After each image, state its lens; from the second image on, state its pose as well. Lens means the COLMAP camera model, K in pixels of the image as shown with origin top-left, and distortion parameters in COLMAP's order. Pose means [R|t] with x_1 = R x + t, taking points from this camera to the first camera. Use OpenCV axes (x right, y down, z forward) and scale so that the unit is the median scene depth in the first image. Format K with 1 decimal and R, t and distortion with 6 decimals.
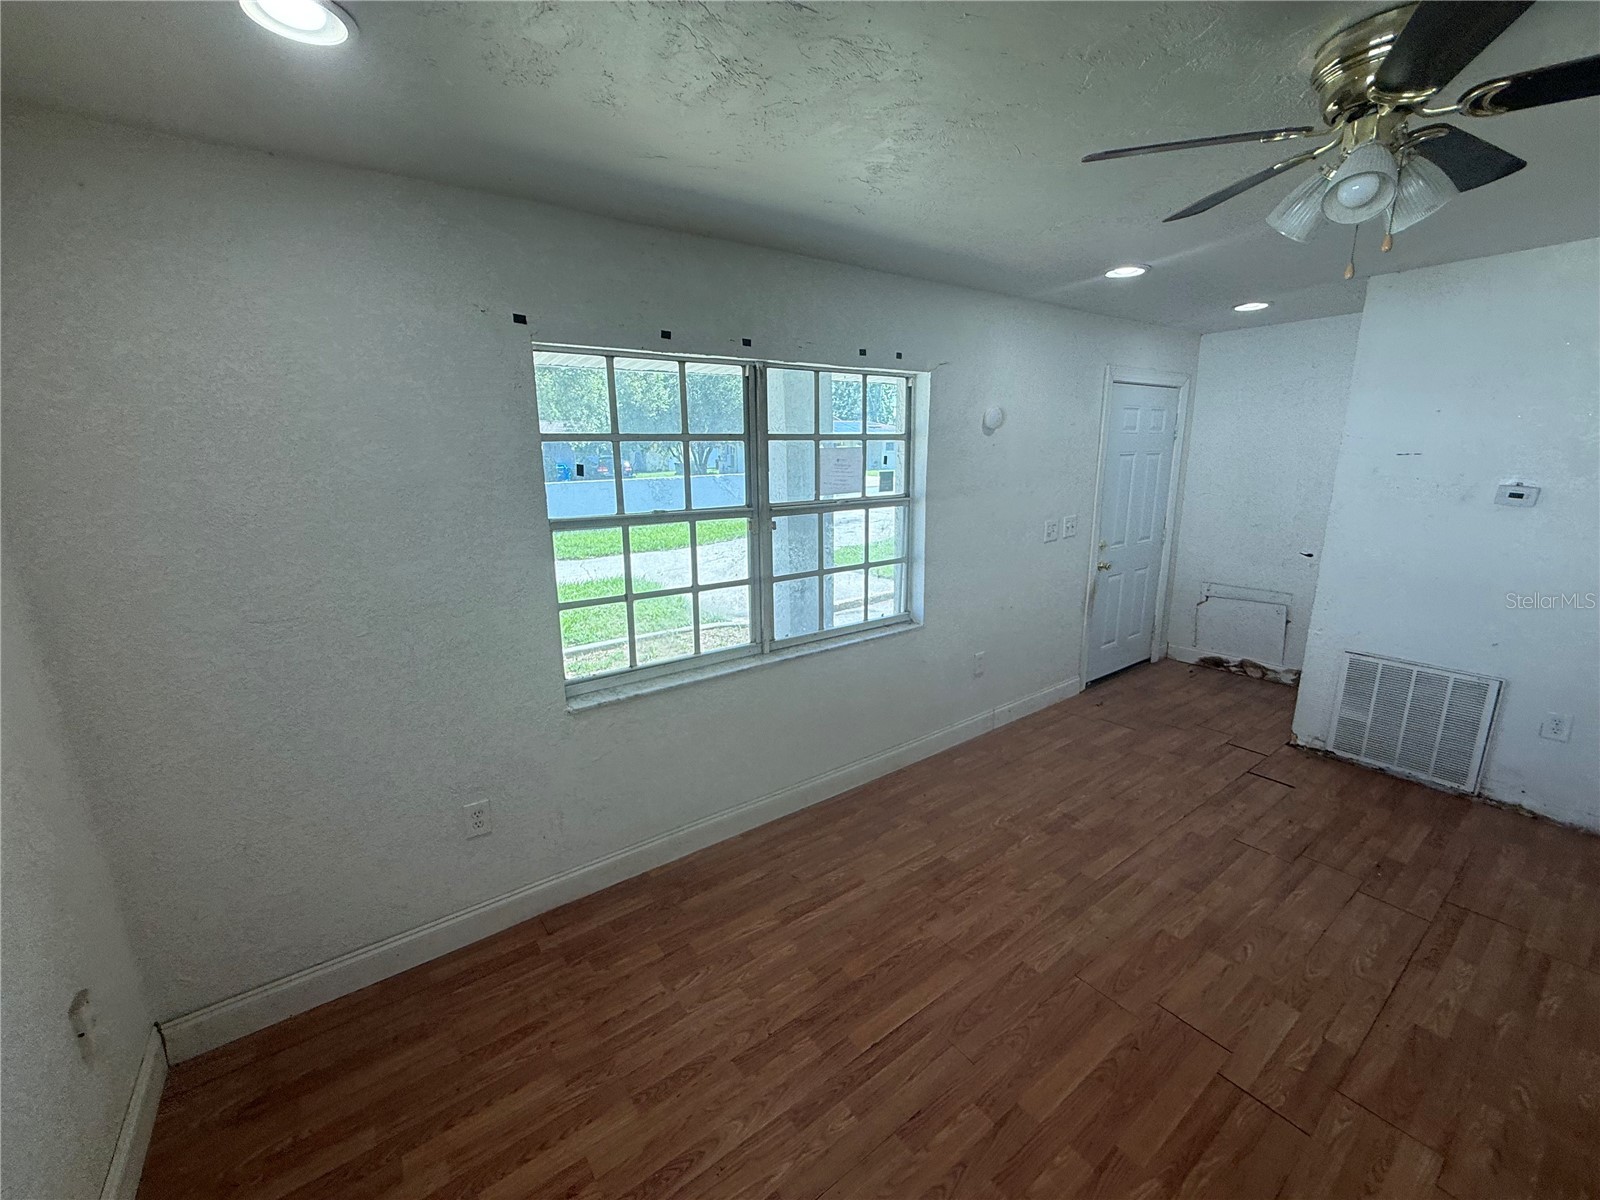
lens RADIAL K [[637.3, 0, 798.6], [0, 637.3, 598.3], [0, 0, 1]] dist [0.004572, -0.000192]
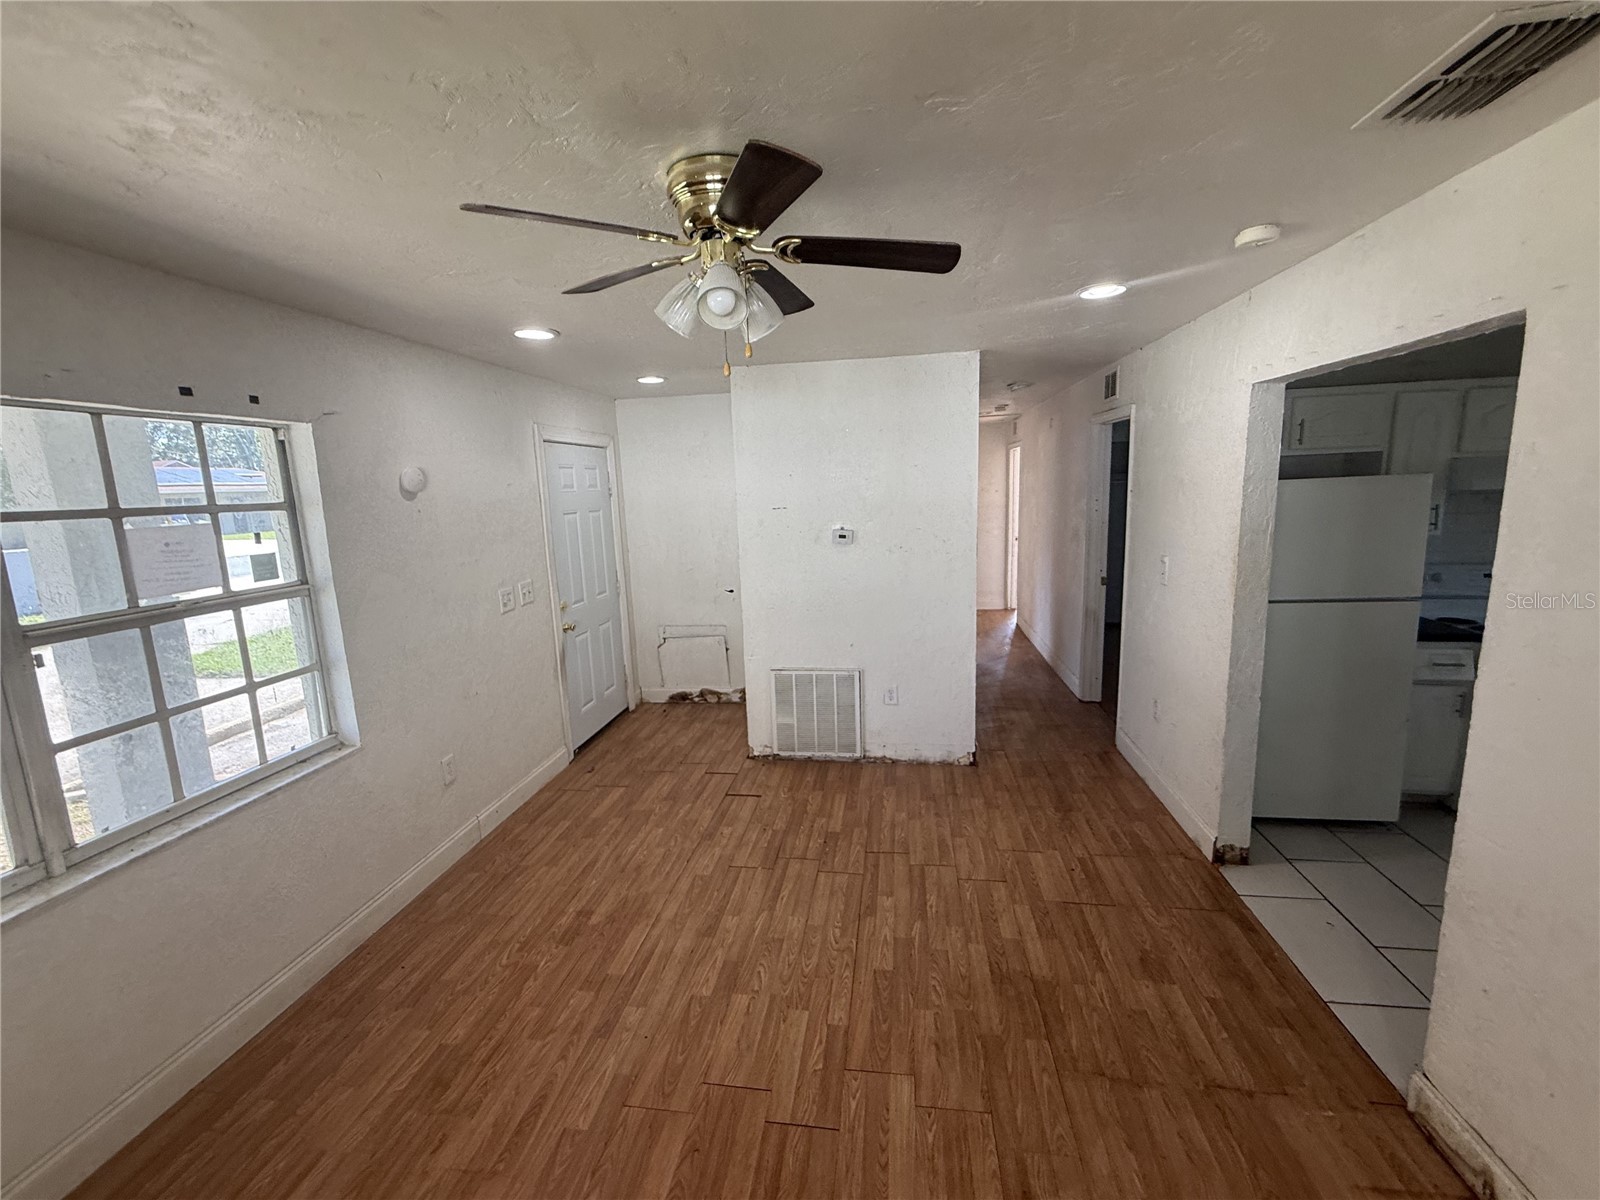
lens RADIAL K [[672.2, 0, 796.0], [0, 672.2, 596.7], [0, 0, 1]] dist [0.000271, 0.000531]
pose [[0.705236, -0.126514, 0.697593, 0.028487], [0.185662, 0.982568, -0.009500, -0.033923], [-0.684230, 0.136216, 0.716431, 0.049944]]
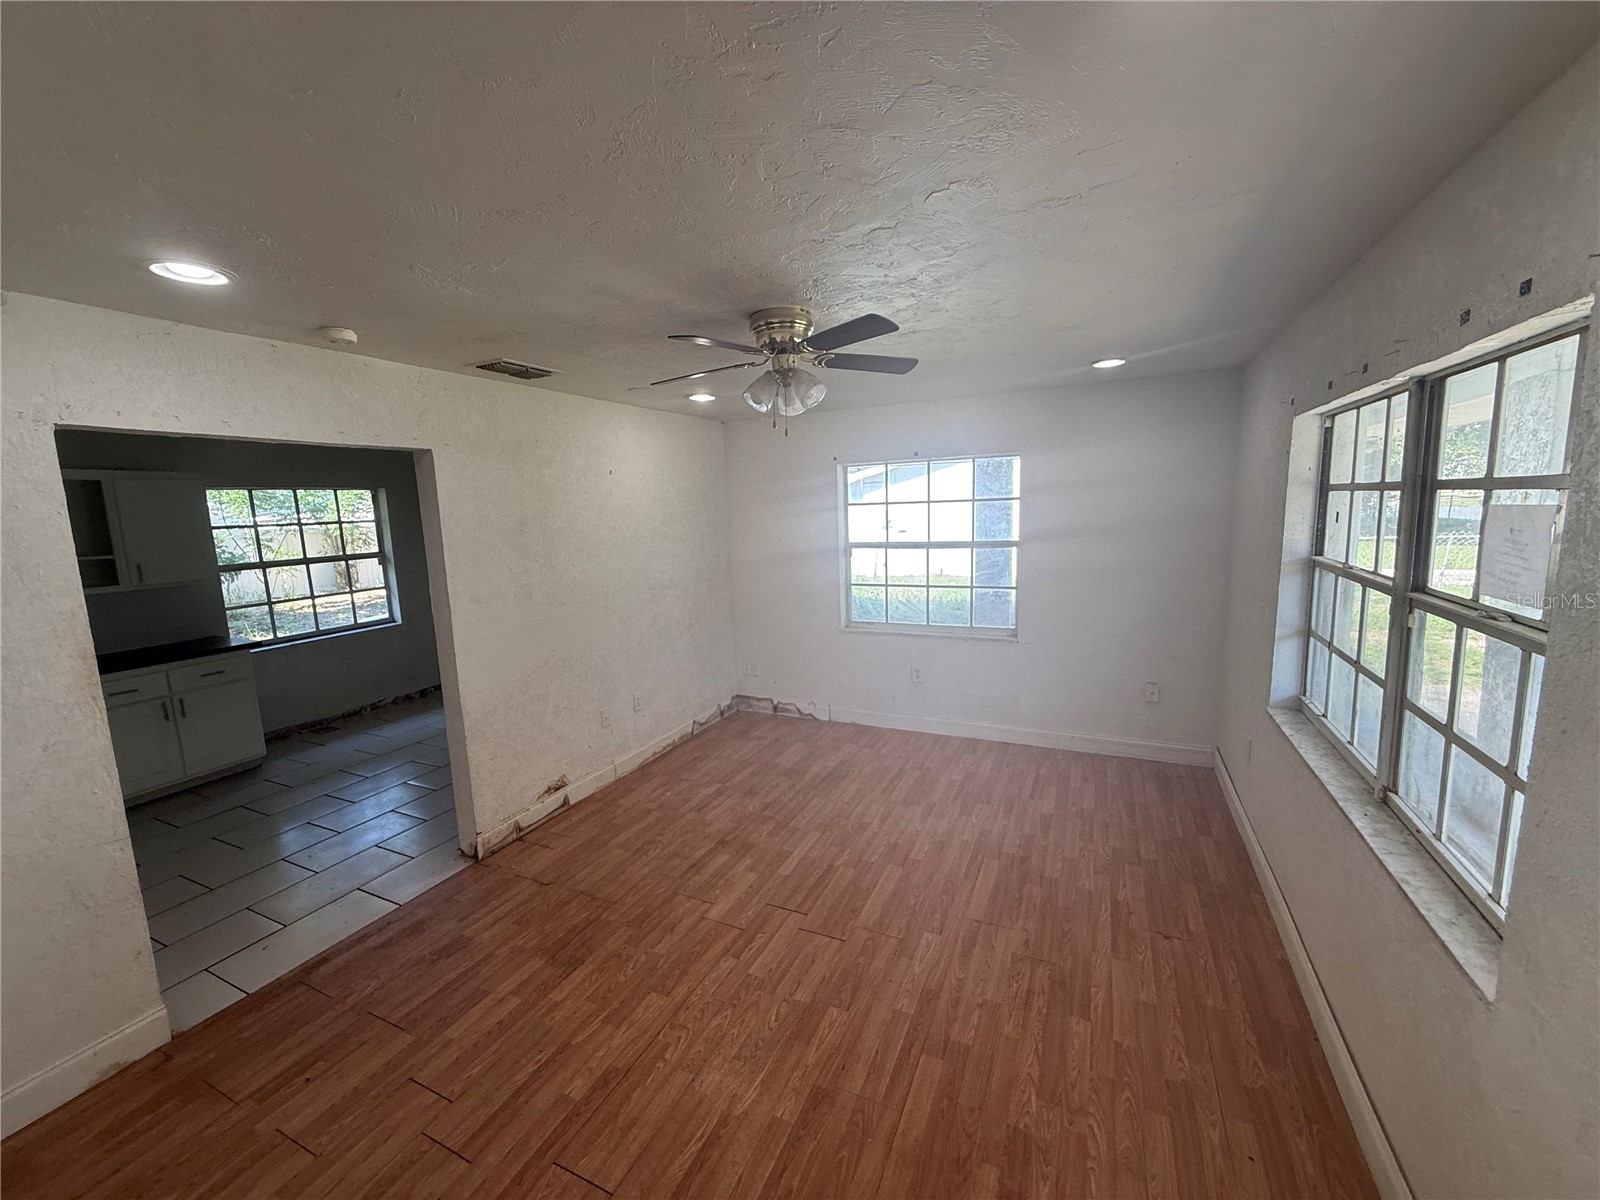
lens RADIAL K [[637.3, 0, 798.6], [0, 637.3, 598.3], [0, 0, 1]] dist [0.004572, -0.000192]
pose [[-0.874927, 0.116266, -0.470091, 0.770107], [-0.060543, 0.936871, 0.344395, -0.306727], [0.480456, 0.329781, -0.812654, 1.169307]]
